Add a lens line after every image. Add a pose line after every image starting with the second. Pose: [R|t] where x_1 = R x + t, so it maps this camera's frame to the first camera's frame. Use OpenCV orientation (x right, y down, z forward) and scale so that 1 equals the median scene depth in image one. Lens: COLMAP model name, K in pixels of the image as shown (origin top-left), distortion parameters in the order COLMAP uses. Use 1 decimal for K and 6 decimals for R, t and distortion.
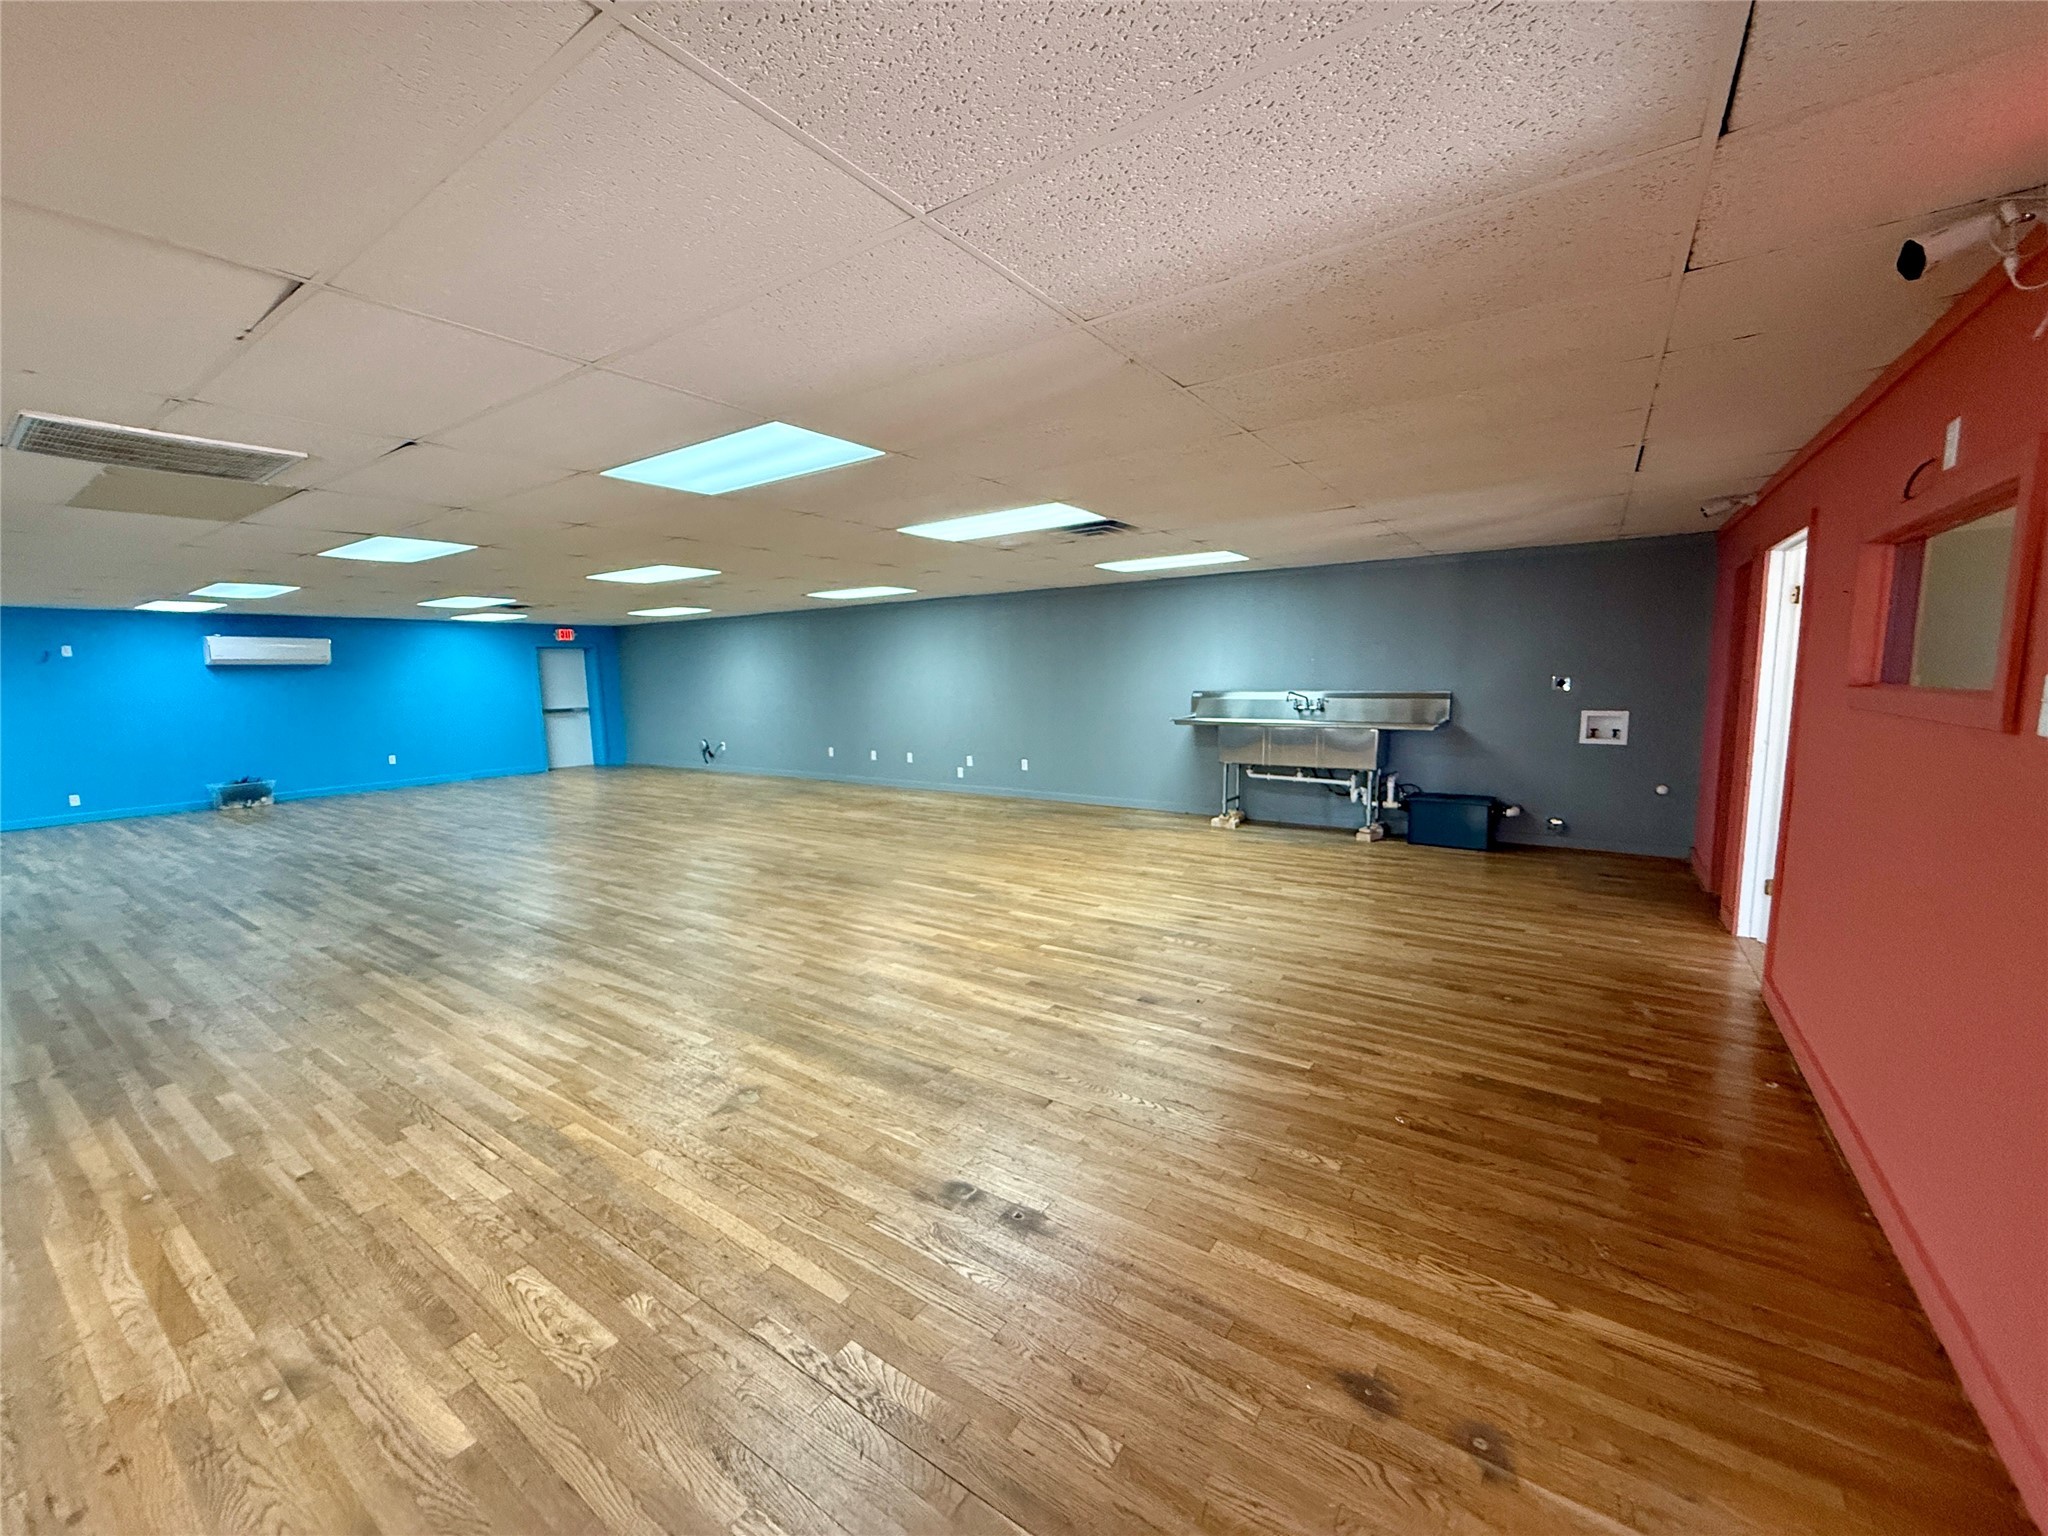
lens RADIAL K [[813.8, 0, 1019.5], [0, 813.8, 768.6], [0, 0, 1]] dist [0.001427, -0.000191]
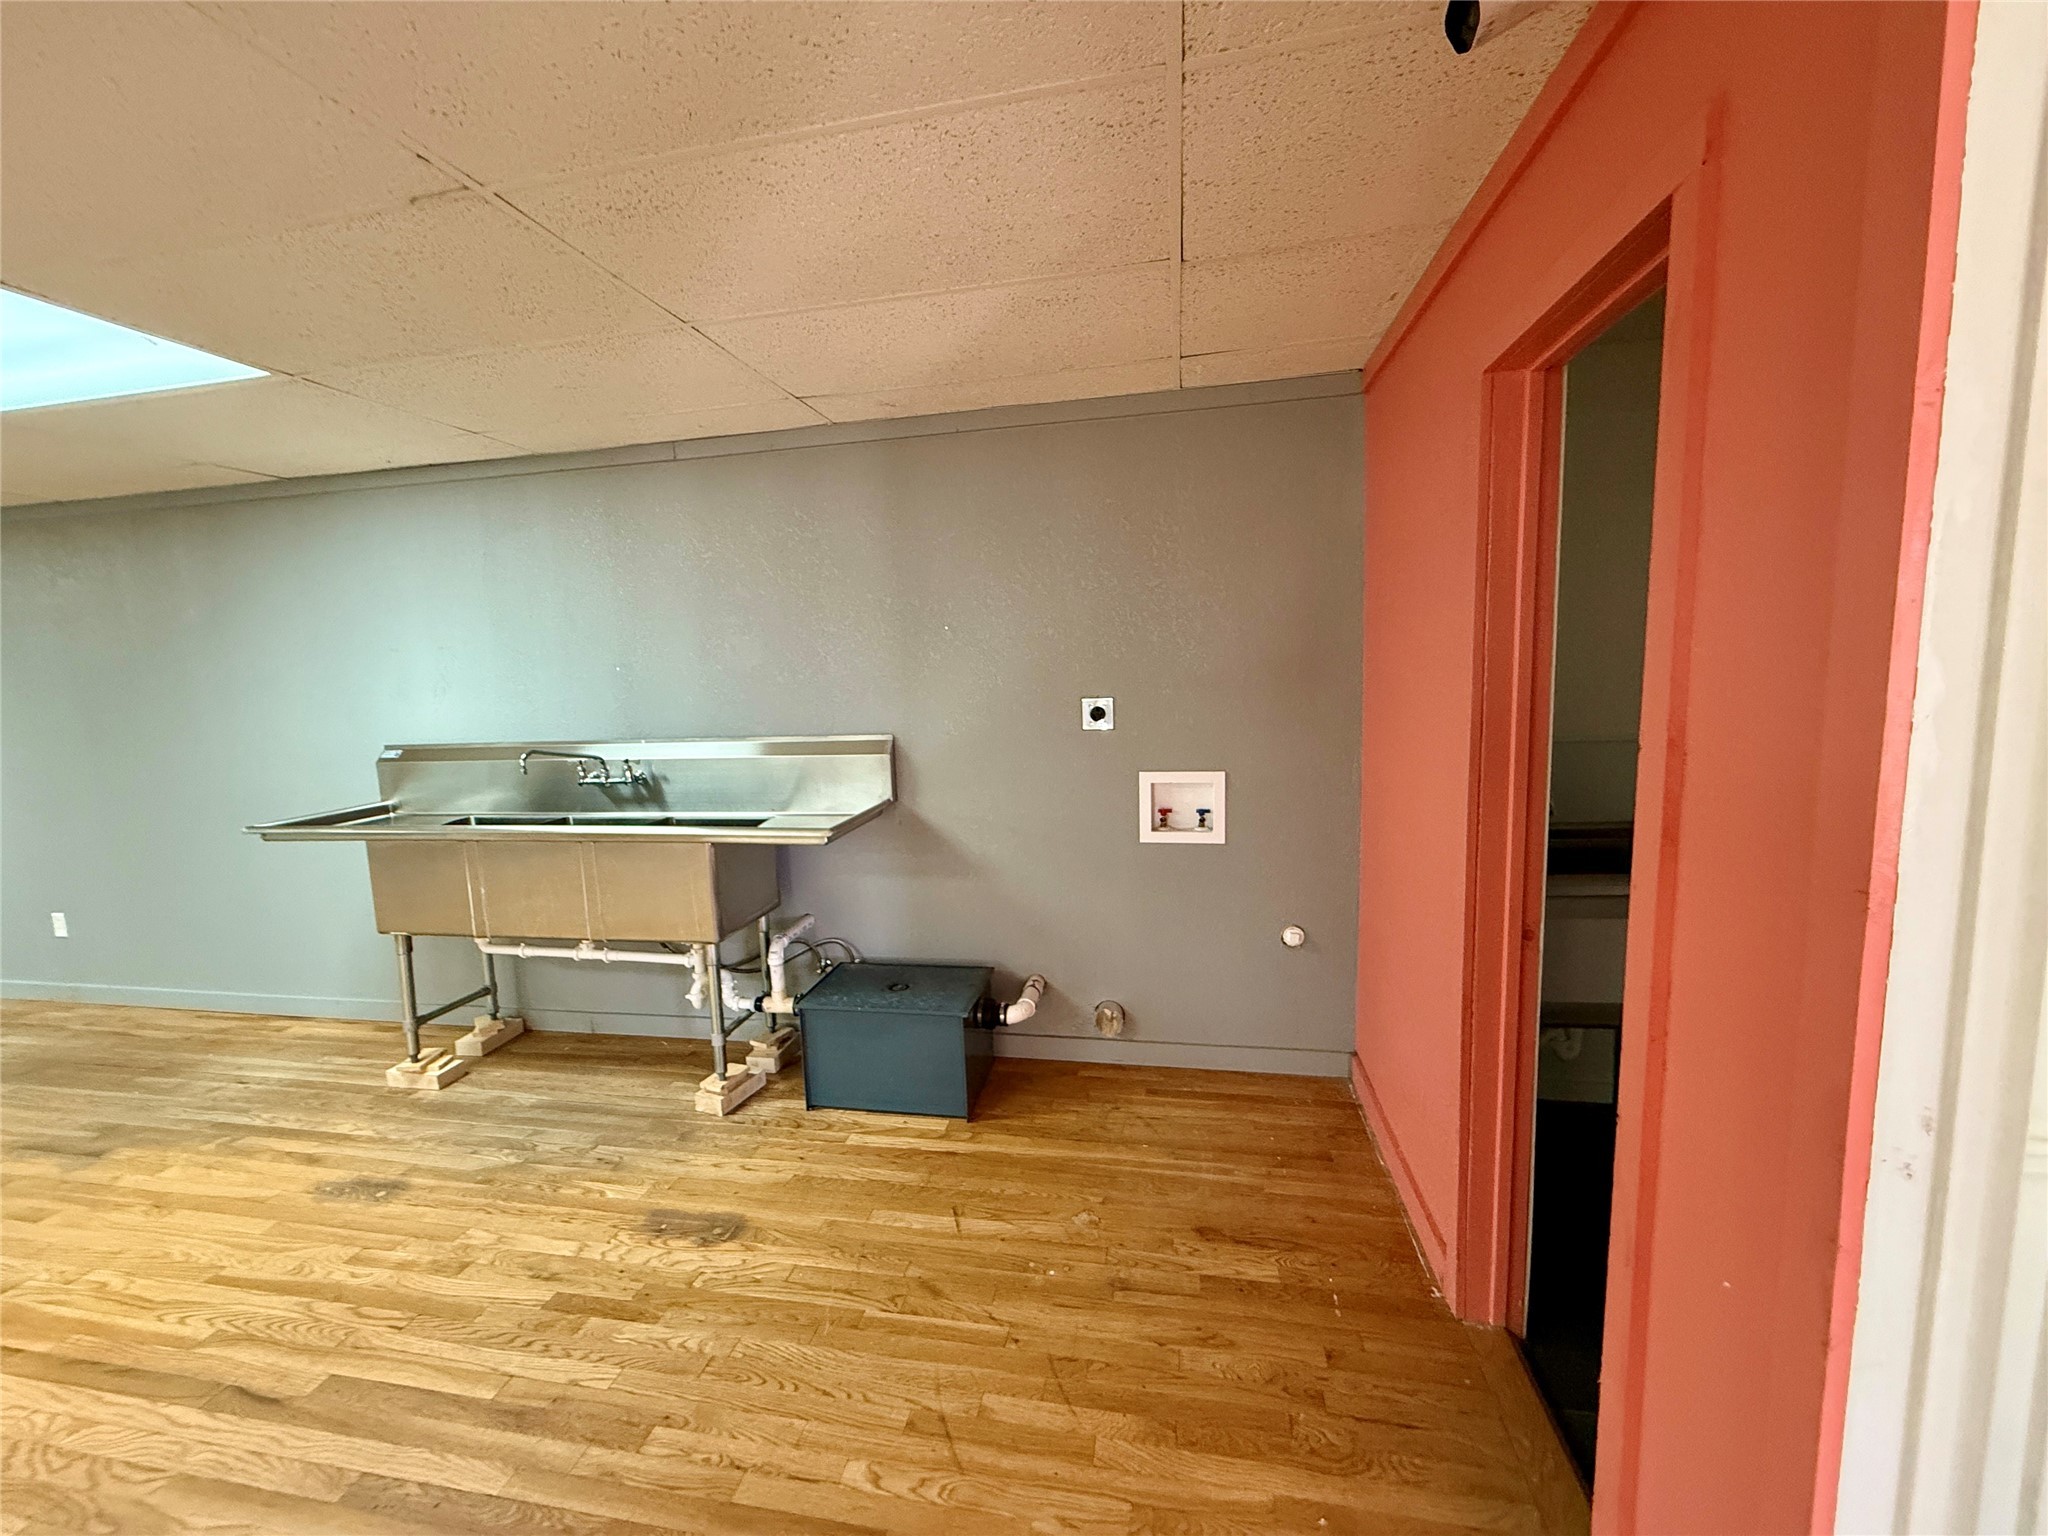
lens RADIAL K [[813.8, 0, 1017.1], [0, 813.8, 767.5], [0, 0, 1]] dist [0.001427, -0.000191]
pose [[0.915088, -0.055597, 0.399403, 0.436430], [0.065148, 0.997822, -0.010365, -0.072269], [-0.397957, 0.035505, 0.916717, 0.595739]]
